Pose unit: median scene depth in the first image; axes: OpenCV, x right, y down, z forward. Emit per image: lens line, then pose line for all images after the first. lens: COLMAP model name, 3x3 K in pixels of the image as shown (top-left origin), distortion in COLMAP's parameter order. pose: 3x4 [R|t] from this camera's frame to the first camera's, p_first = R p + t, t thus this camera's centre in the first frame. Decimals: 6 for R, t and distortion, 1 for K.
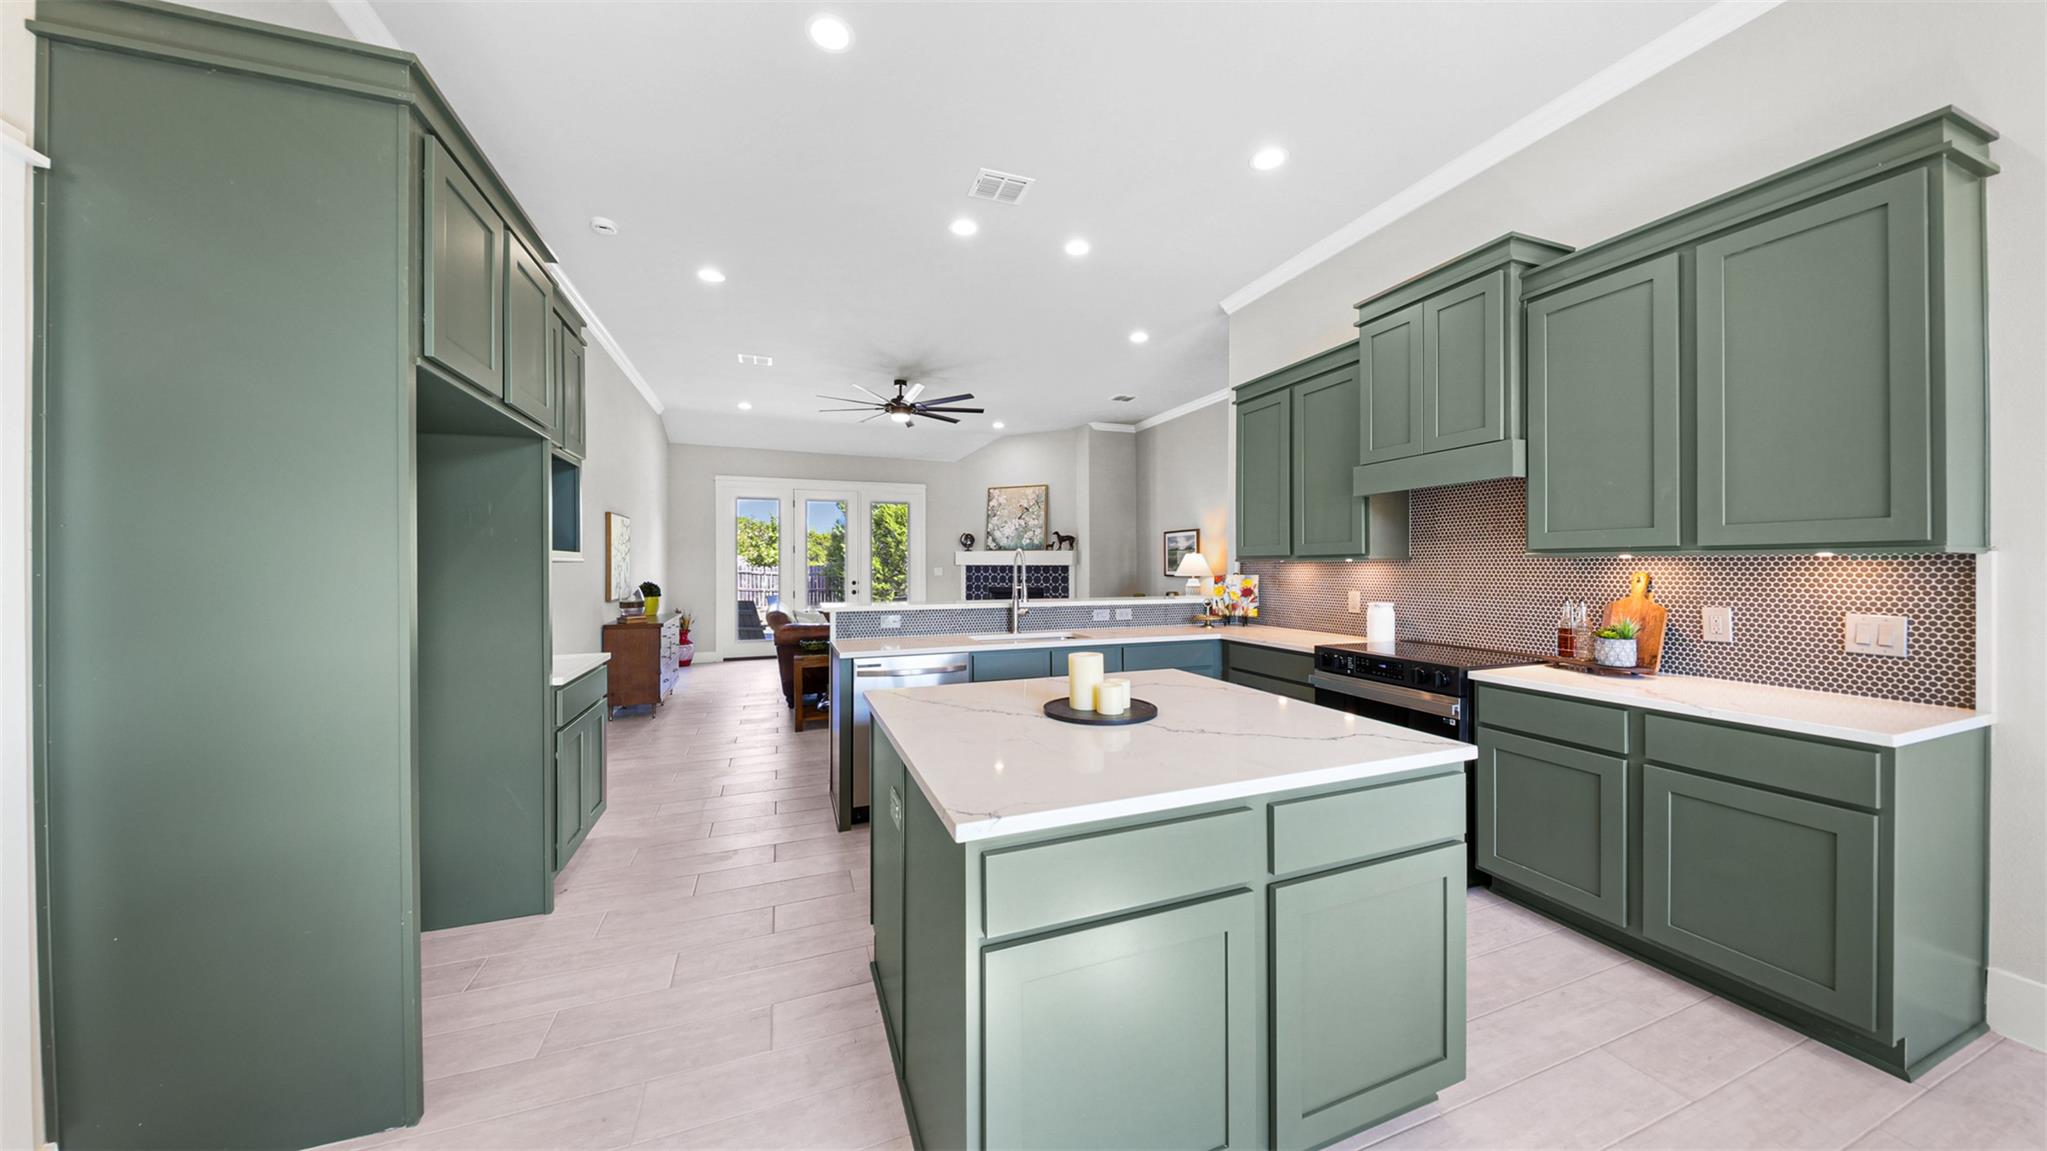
lens RADIAL K [[653.7, 0, 1028.7], [0, 653.7, 565.3], [0, 0, 1]] dist [0.001398, -0.005904]
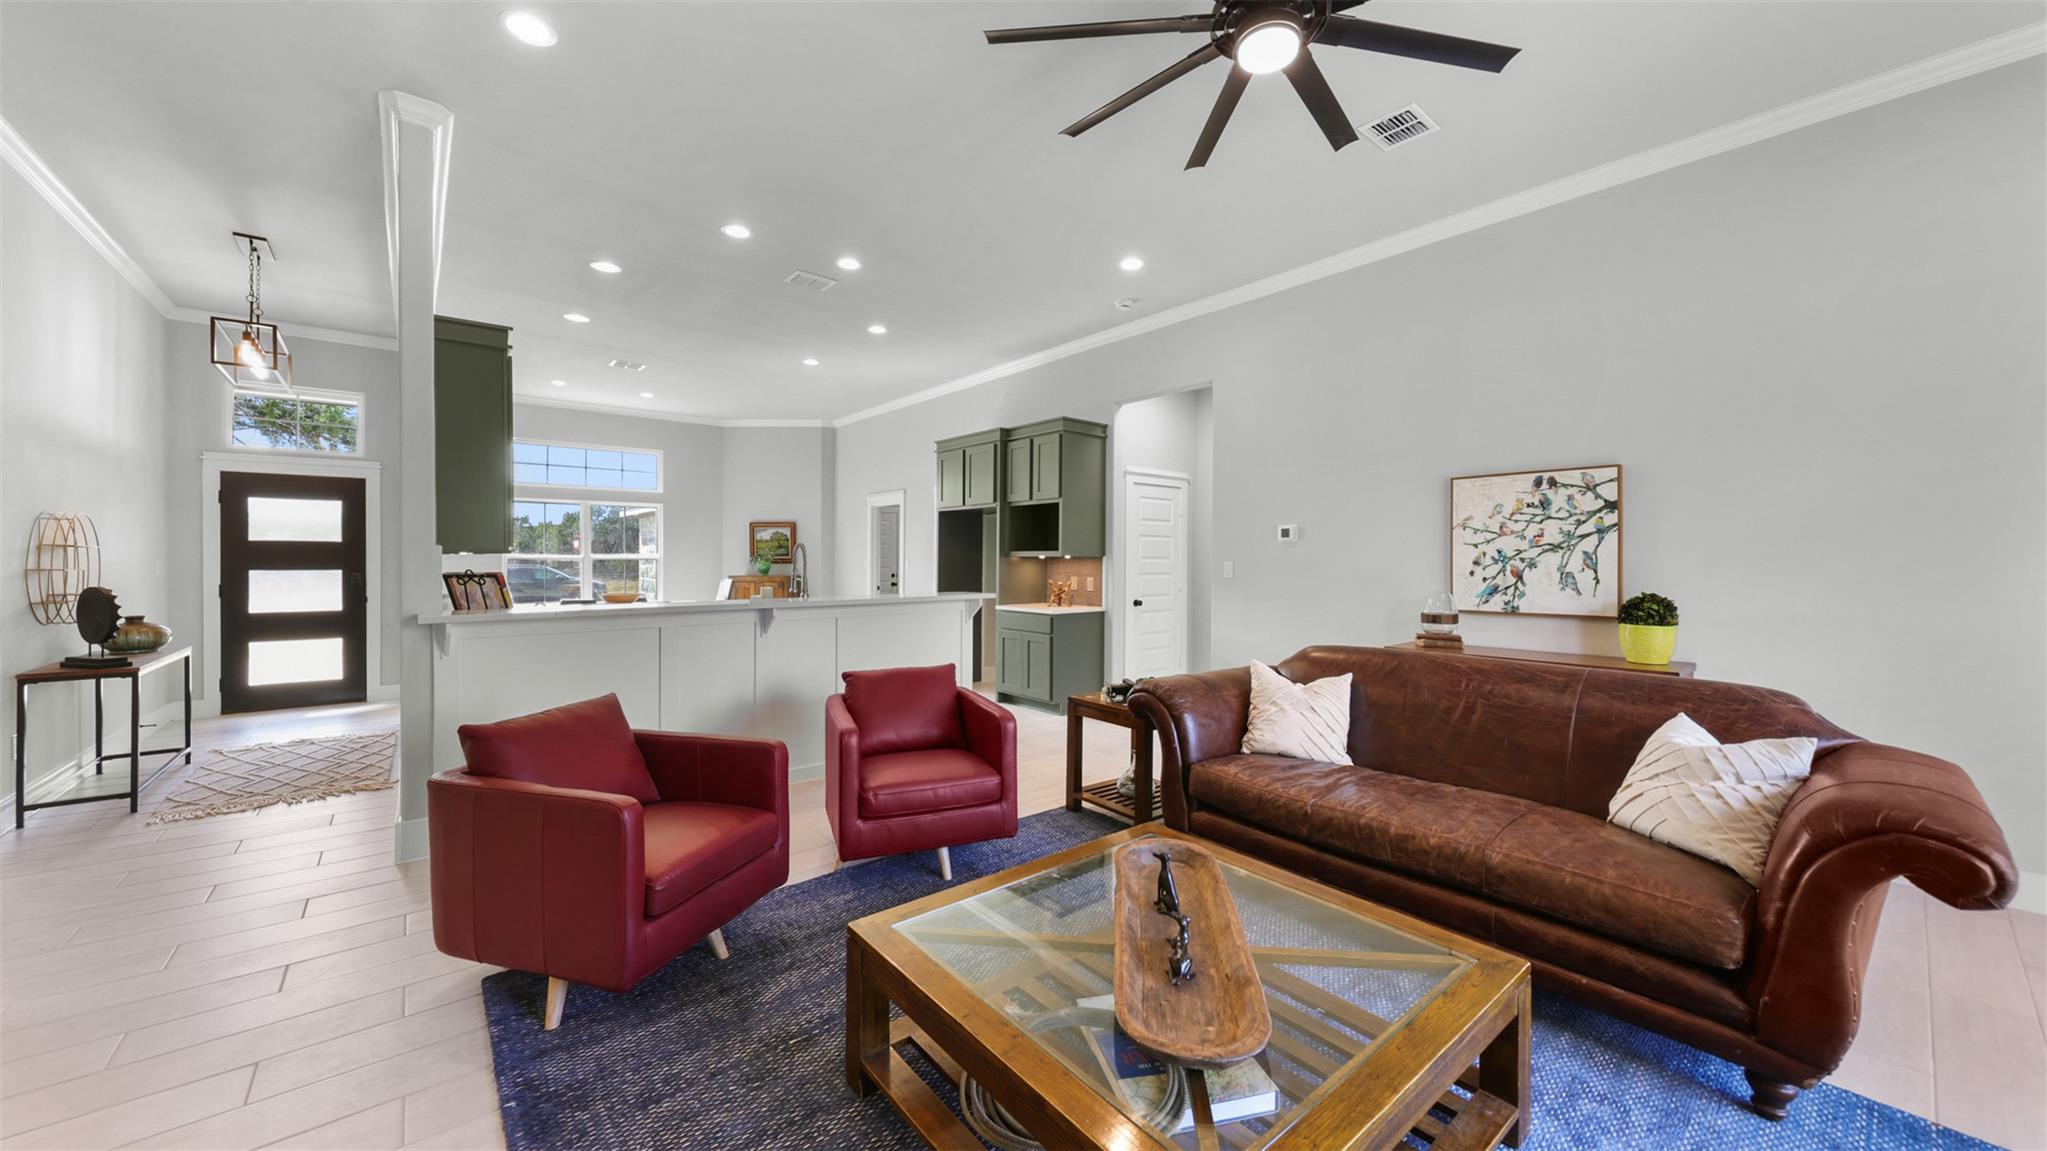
lens RADIAL K [[739.5, 0, 1033.9], [0, 739.5, 566.6], [0, 0, 1]] dist [0.022070, 0.000014]
pose [[-0.944663, 0.004073, -0.328016, 0.010802], [0.000821, 0.999949, 0.010052, 0.001036], [0.328040, 0.009226, -0.944619, 0.961295]]
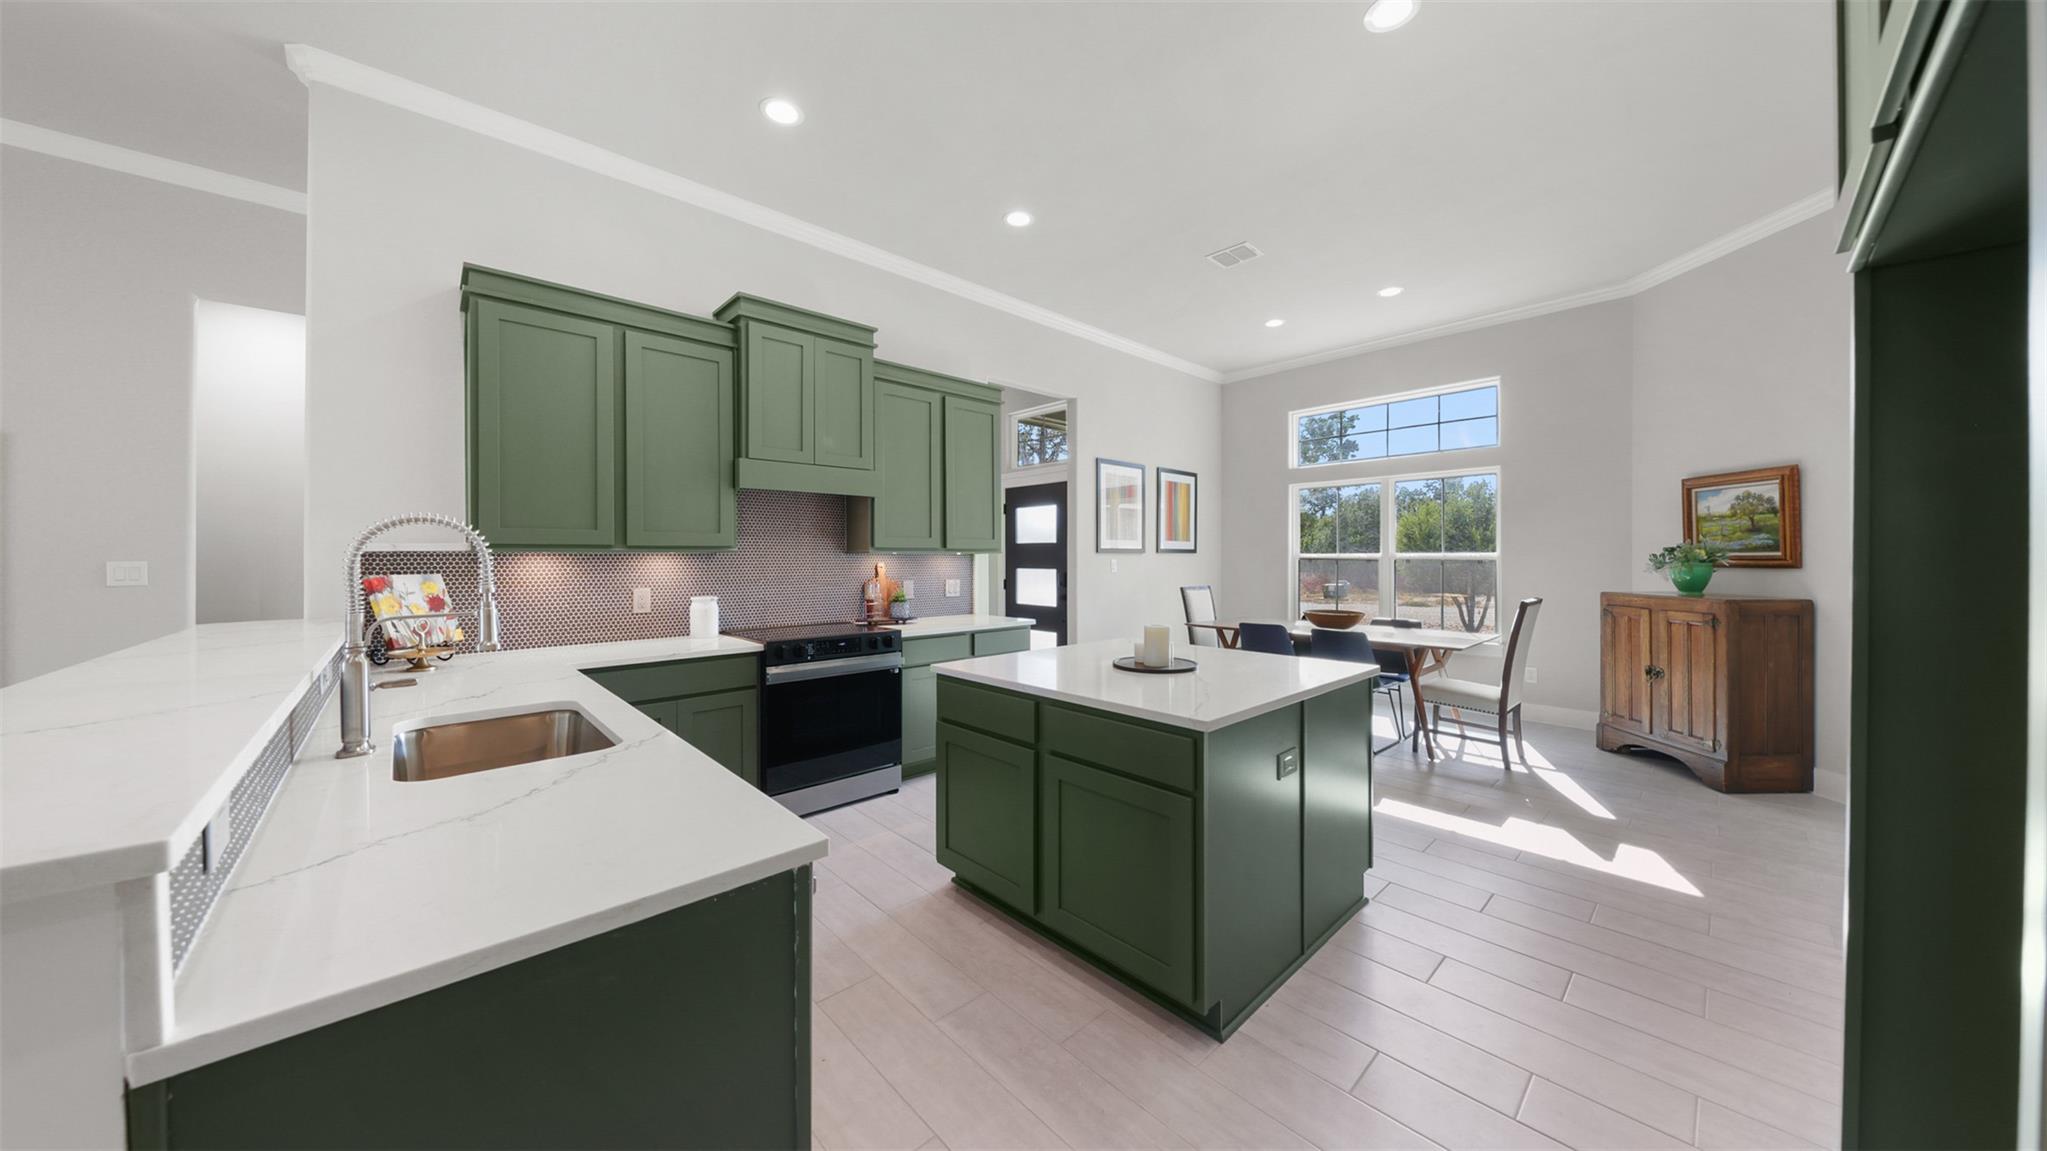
lens RADIAL K [[653.7, 0, 1028.7], [0, 653.7, 565.3], [0, 0, 1]] dist [0.001398, -0.005904]
pose [[-0.378000, -0.007861, 0.925772, -0.207673], [0.001670, 0.999957, 0.009173, 0.000945], [-0.925804, 0.005014, -0.377970, 0.350473]]
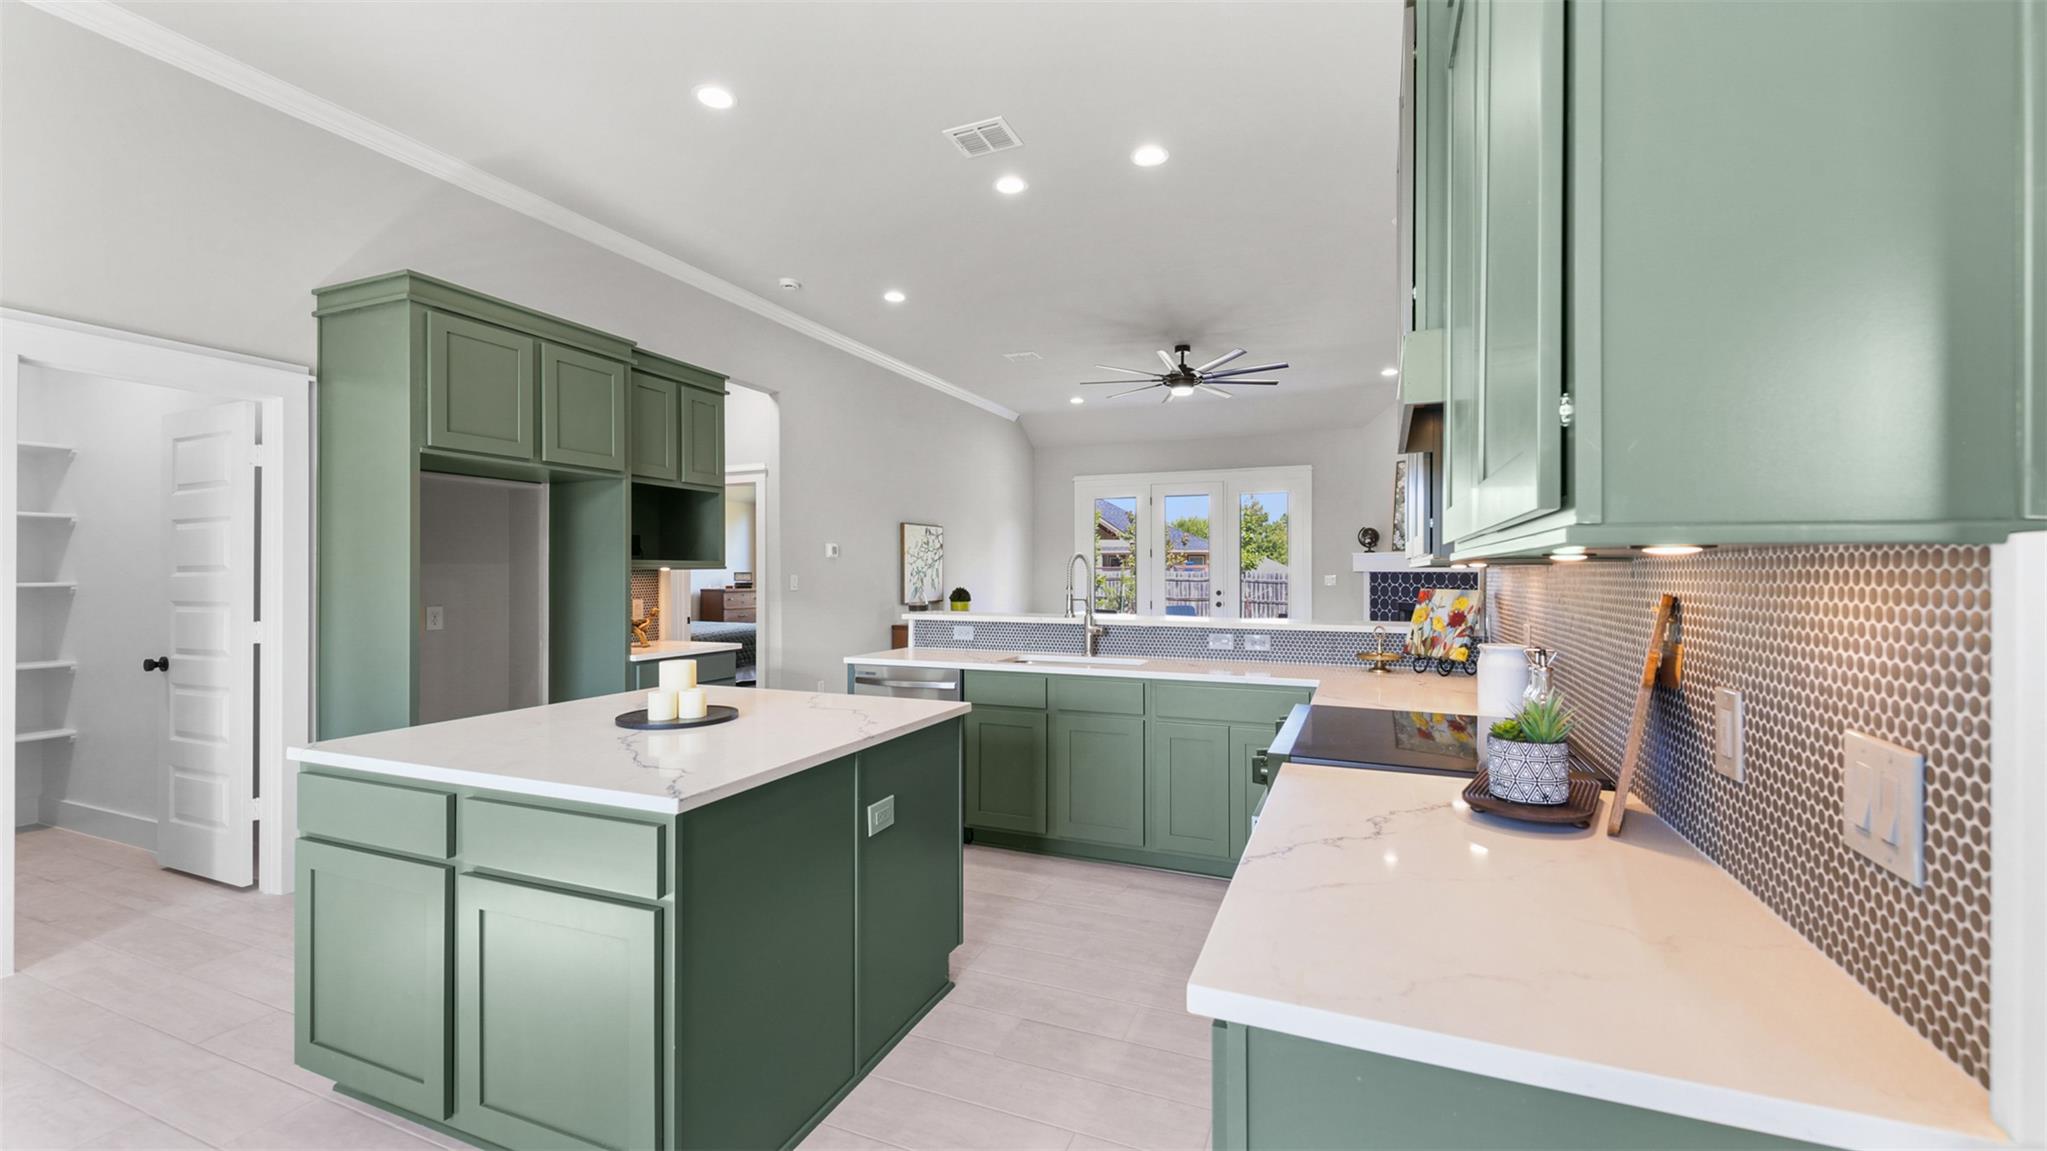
lens RADIAL K [[813.8, 0, 1016.6], [0, 813.8, 569.7], [0, 0, 1]] dist [-0.014589, -0.000033]
pose [[0.716363, 0.001134, -0.697727, 0.272062], [-0.002447, 0.999997, -0.000887, -0.000918], [0.697723, 0.002343, 0.716364, 0.094676]]
